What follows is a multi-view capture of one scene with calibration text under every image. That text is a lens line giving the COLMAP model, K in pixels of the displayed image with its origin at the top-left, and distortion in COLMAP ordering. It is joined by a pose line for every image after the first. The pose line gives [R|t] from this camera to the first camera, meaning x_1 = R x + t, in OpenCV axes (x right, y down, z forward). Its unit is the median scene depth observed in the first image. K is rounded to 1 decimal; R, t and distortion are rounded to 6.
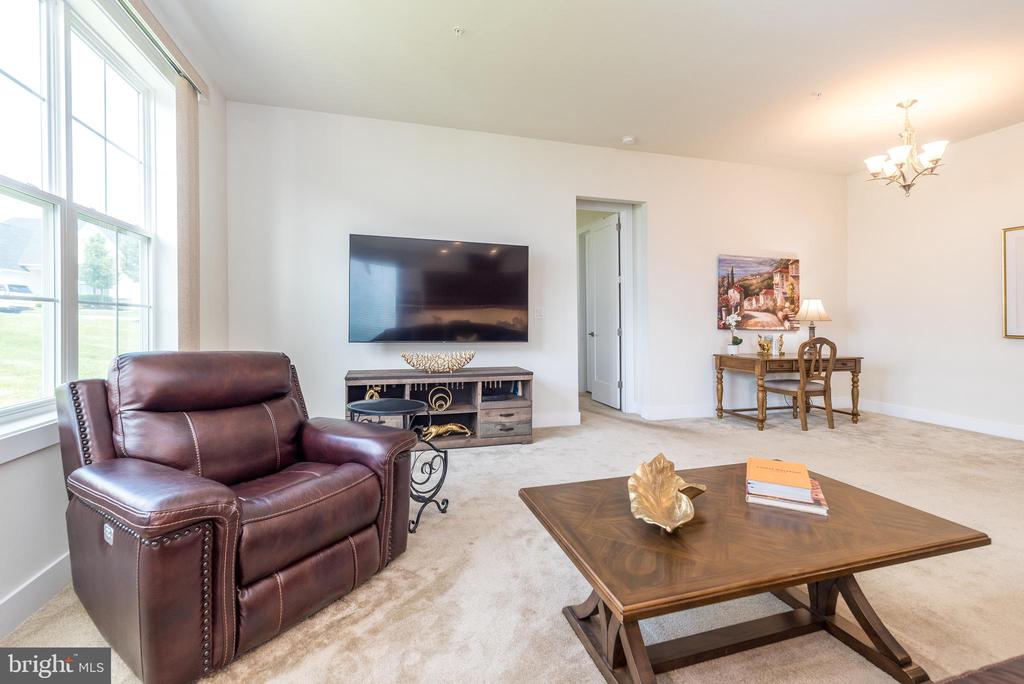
lens RADIAL K [[452.6, 0, 512.5], [0, 452.6, 317.0], [0, 0, 1]] dist [0.004865, 0.000326]
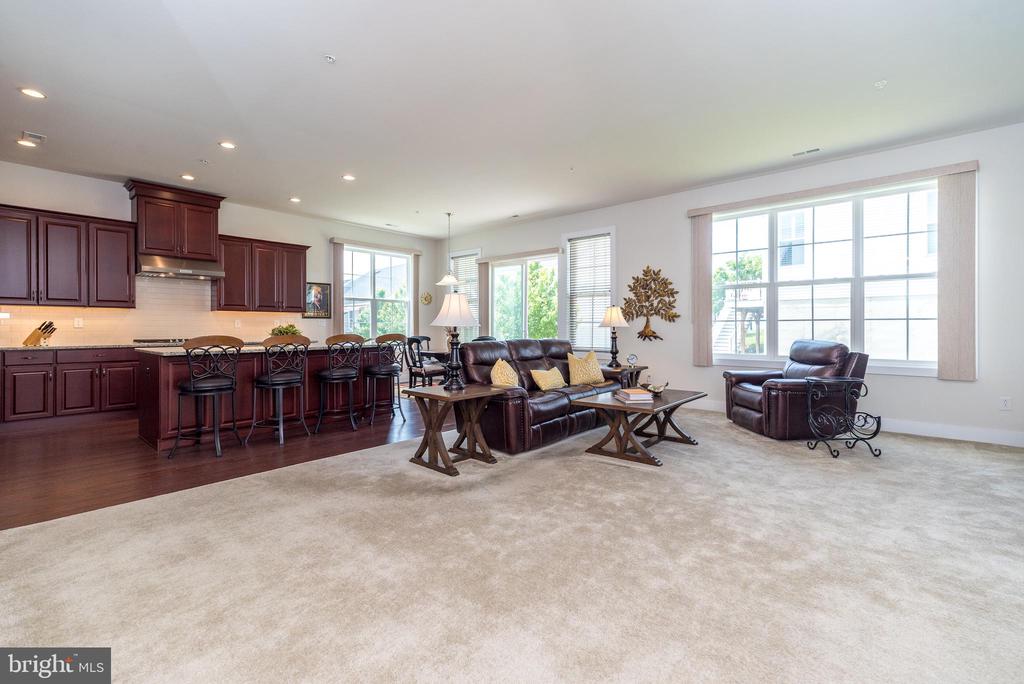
lens RADIAL K [[452.6, 0, 512.5], [0, 452.6, 317.0], [0, 0, 1]] dist [0.004865, 0.000326]
pose [[-0.845189, -0.012904, -0.534312, 0.731531], [0.006592, 0.999381, -0.034562, 0.008715], [0.534428, -0.032734, -0.844580, 0.824476]]
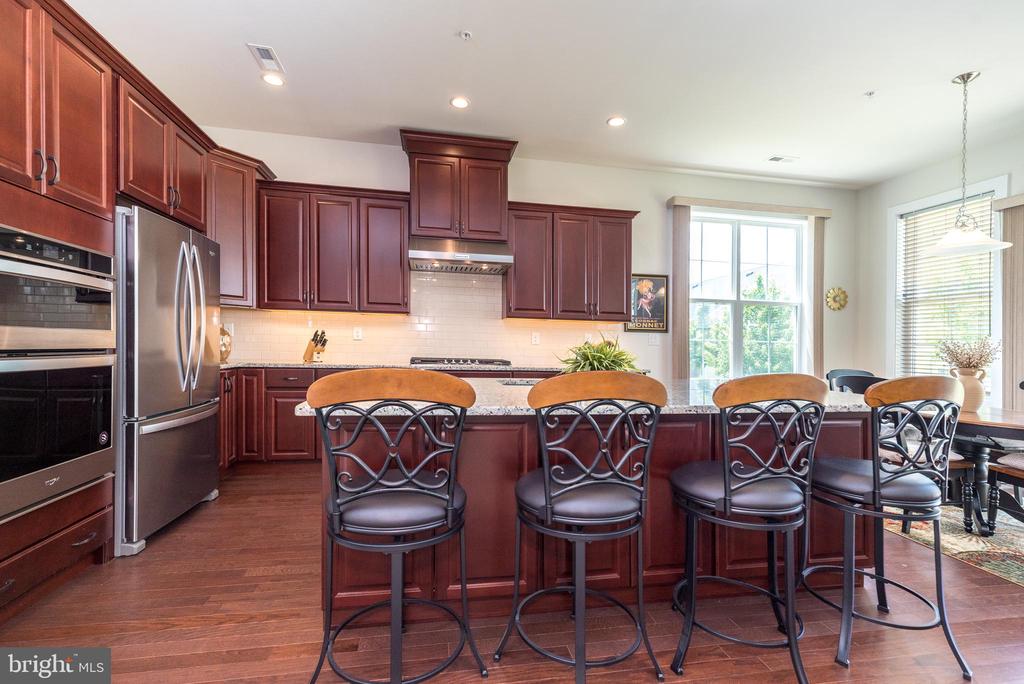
lens RADIAL K [[450.3, 0, 508.2], [0, 450.3, 340.4], [0, 0, 1]] dist [-0.001333, 0.000013]
pose [[-0.994402, -0.023282, 0.103068, 0.663489], [-0.025502, 0.999469, -0.020267, 0.000857], [-0.102541, -0.022782, -0.994468, 0.164929]]
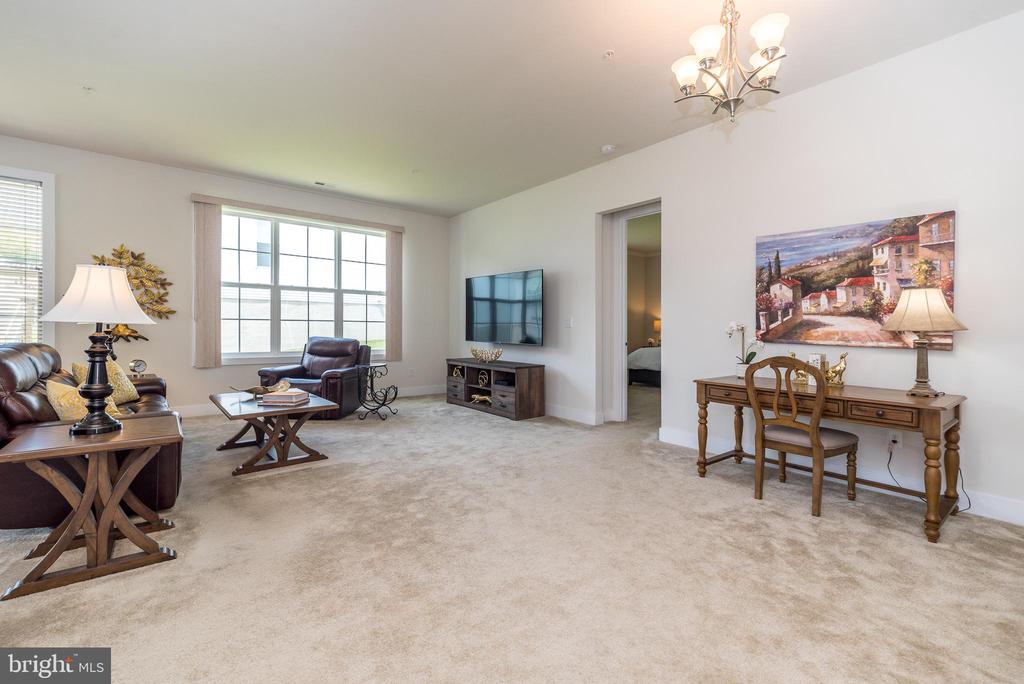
lens RADIAL K [[447.4, 0, 512.7], [0, 447.4, 329.4], [0, 0, 1]] dist [0.004038, 0.000532]
pose [[0.386965, 0.004673, -0.922083, 0.946504], [0.002181, 0.999980, 0.005983, 0.002272], [0.922092, -0.004326, 0.386947, 0.366720]]
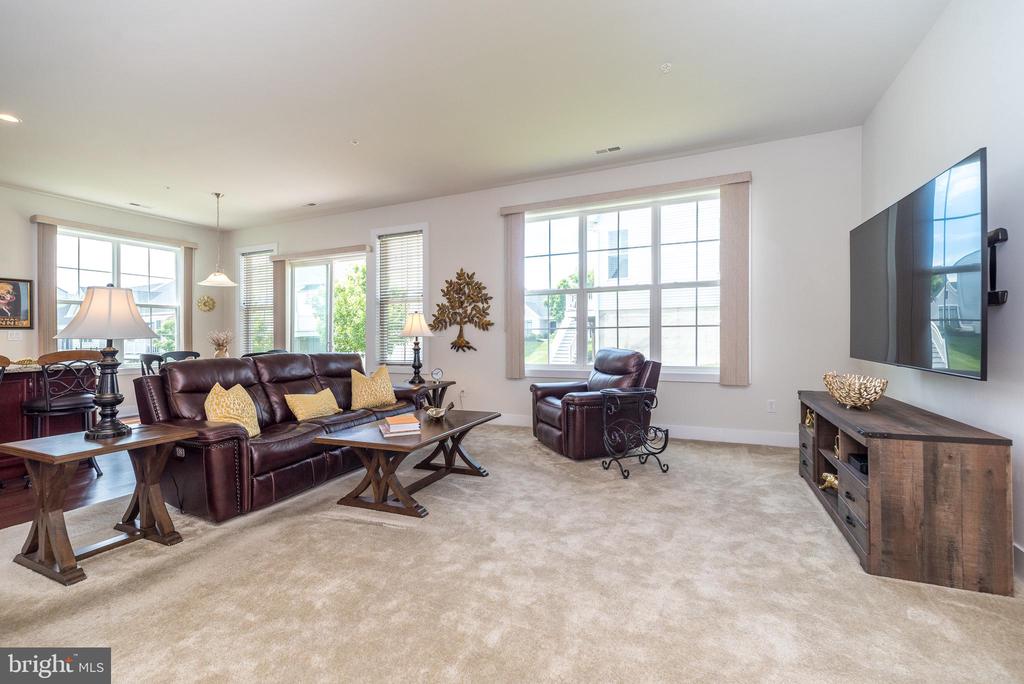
lens RADIAL K [[447.4, 0, 512.7], [0, 447.4, 329.4], [0, 0, 1]] dist [0.004038, 0.000532]
pose [[-0.648084, -0.005258, -0.761551, 0.510937], [0.020647, 0.999487, -0.024471, 0.007981], [0.761289, -0.031583, -0.647643, 0.783312]]
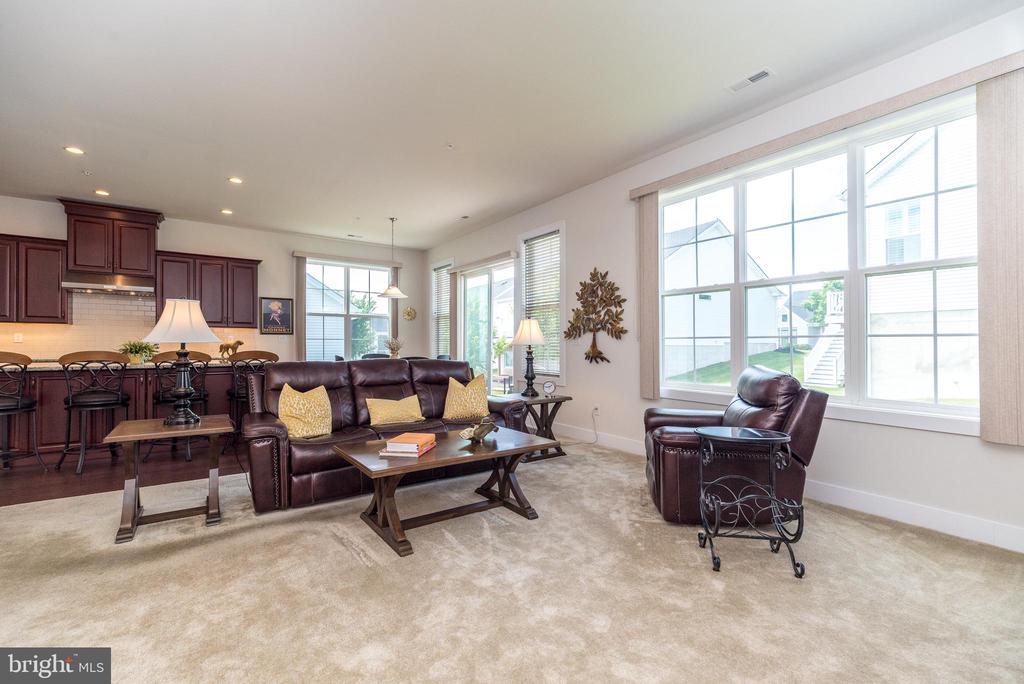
lens RADIAL K [[447.4, 0, 512.7], [0, 447.4, 329.4], [0, 0, 1]] dist [0.004038, 0.000532]
pose [[-0.945794, -0.017944, -0.324271, 0.231793], [-0.003015, 0.998914, -0.046485, 0.006299], [0.324753, -0.042987, -0.944821, 0.825382]]
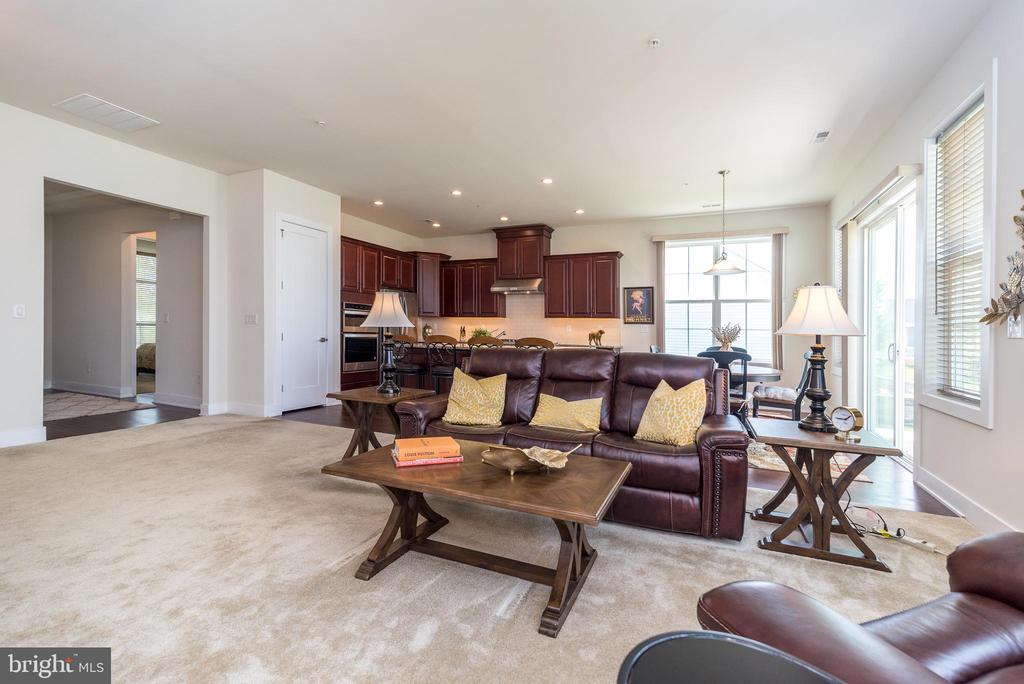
lens RADIAL K [[447.4, 0, 512.7], [0, 447.4, 329.4], [0, 0, 1]] dist [0.004038, 0.000532]
pose [[-0.755893, -0.013034, 0.654565, -0.148945], [-0.028076, 0.999527, -0.012519, 0.005042], [-0.654093, -0.027841, -0.755902, 0.566807]]
